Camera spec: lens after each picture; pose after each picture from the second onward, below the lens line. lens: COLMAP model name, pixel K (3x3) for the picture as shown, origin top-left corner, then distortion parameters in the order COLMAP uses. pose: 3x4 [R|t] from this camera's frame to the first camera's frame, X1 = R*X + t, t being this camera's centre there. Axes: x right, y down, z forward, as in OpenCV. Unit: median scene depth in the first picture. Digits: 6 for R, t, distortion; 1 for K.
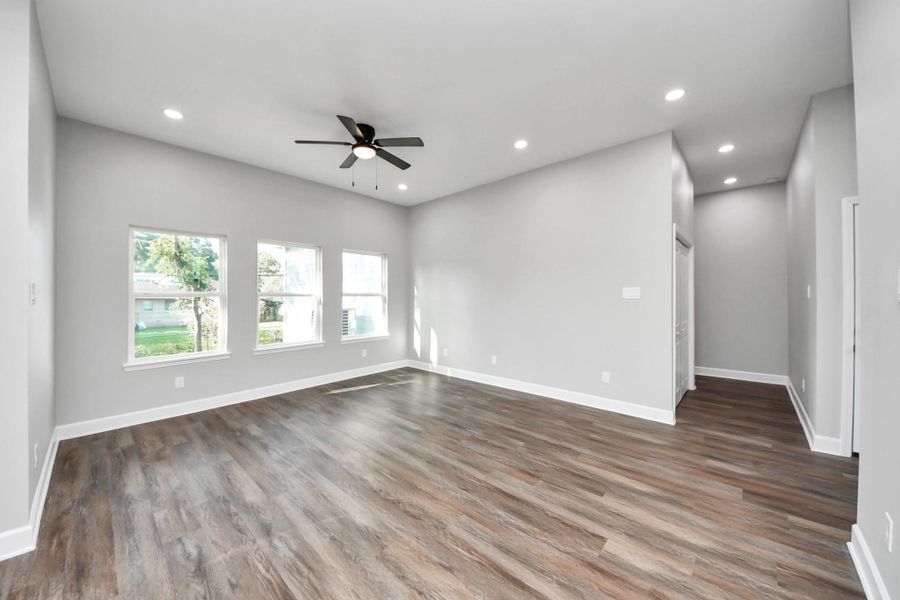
lens RADIAL K [[328.8, 0, 444.9], [0, 328.8, 300.1], [0, 0, 1]] dist [0.010558, -0.008270]
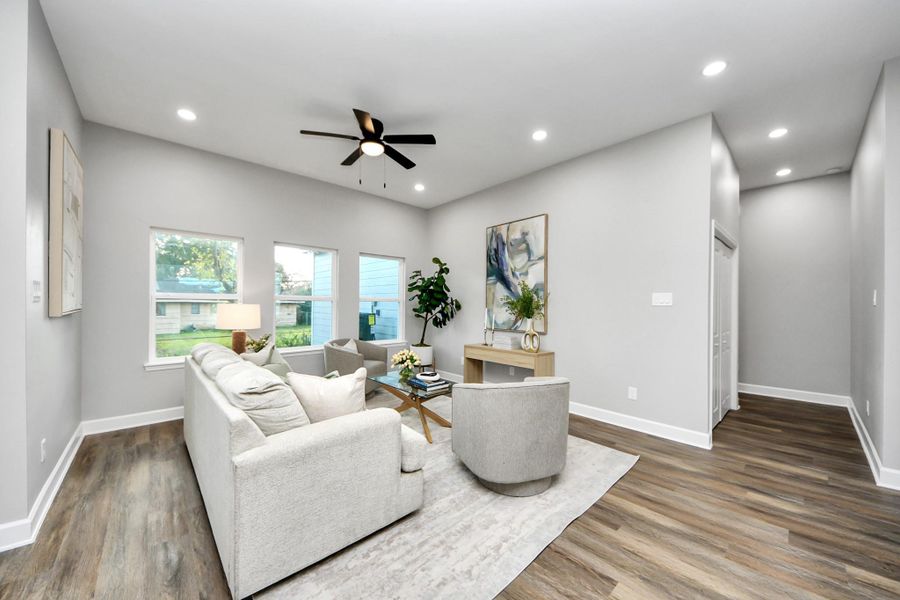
lens RADIAL K [[328.8, 0, 451.1], [0, 328.8, 309.7], [0, 0, 1]] dist [0.010558, -0.008270]
pose [[0.996797, 0.015085, -0.078538, 0.076930], [-0.014993, 0.999886, 0.001761, 0.016611], [0.078555, -0.000578, 0.996910, 0.075881]]
